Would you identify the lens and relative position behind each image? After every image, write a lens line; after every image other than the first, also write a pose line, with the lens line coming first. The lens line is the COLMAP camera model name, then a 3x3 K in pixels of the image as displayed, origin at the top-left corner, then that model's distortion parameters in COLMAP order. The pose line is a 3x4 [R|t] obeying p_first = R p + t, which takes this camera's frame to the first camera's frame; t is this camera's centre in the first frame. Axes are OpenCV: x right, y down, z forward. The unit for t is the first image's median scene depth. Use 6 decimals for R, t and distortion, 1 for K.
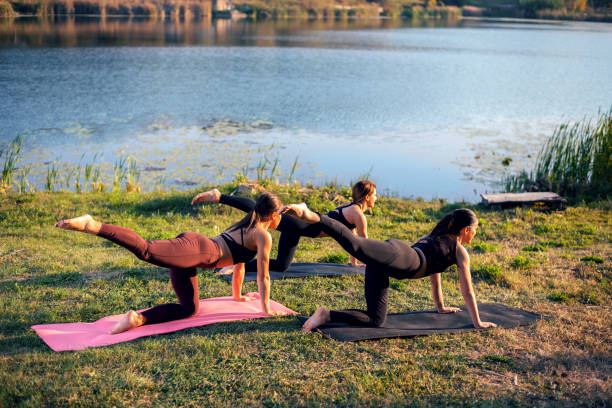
lens RADIAL K [[886.1, 0, 306.0], [0, 886.1, 204.0], [0, 0, 1]] dist [-0.113340, 0.102130]
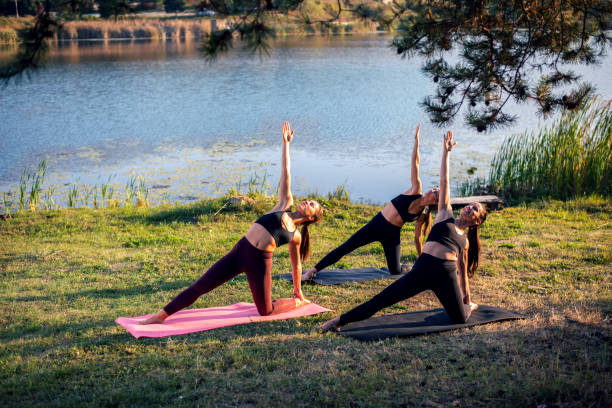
lens RADIAL K [[886.1, 0, 306.0], [0, 886.1, 204.0], [0, 0, 1]] dist [-0.113340, 0.102130]
pose [[0.999501, -0.030879, -0.006677, 0.026840], [0.030769, 0.999397, -0.016068, 0.007910], [0.007169, 0.015855, 0.999849, -0.161711]]
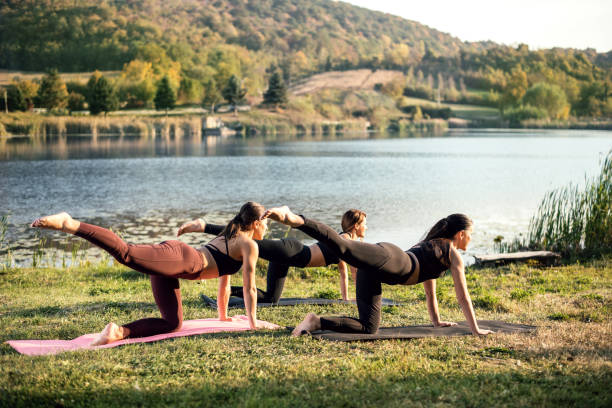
lens RADIAL K [[885.1, 0, 306.0], [0, 885.1, 204.0], [0, 0, 1]] dist [-0.107293, 0.057129]
pose [[0.999616, -0.025614, 0.010559, 0.001924], [0.026790, 0.990797, -0.132681, 0.047271], [-0.007064, 0.132913, 0.991103, 0.015862]]
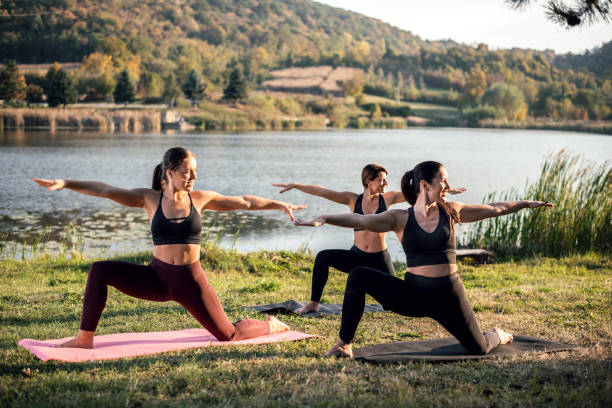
lens RADIAL K [[886.1, 0, 306.0], [0, 886.1, 204.0], [0, 0, 1]] dist [-0.113340, 0.102130]
pose [[0.998330, -0.012408, 0.056423, 0.010761], [0.019499, 0.991721, -0.126925, 0.051041], [-0.054381, 0.127814, 0.990306, -0.030711]]
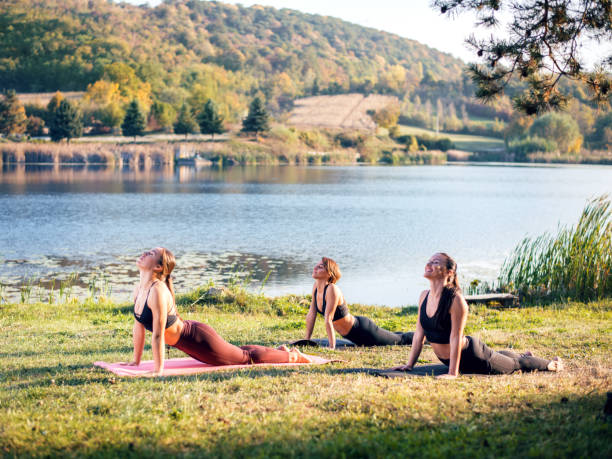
lens RADIAL K [[994.8, 0, 287.3], [0, 994.8, 229.2], [0, 0, 1]] dist [-0.103340, -0.030364]
pose [[0.999878, -0.012408, 0.009437, 0.005616], [0.013654, 0.989163, -0.146188, 0.065254], [-0.007521, 0.146299, 0.989212, -0.147527]]
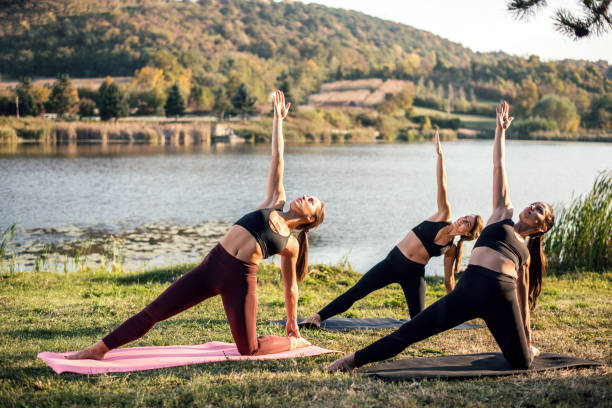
lens RADIAL K [[886.1, 0, 306.0], [0, 886.1, 204.0], [0, 0, 1]] dist [-0.113340, 0.102130]
pose [[0.999934, -0.011449, -0.000357, 0.023118], [0.011282, 0.989803, -0.141997, 0.050392], [0.001979, 0.141984, 0.989867, -0.029424]]
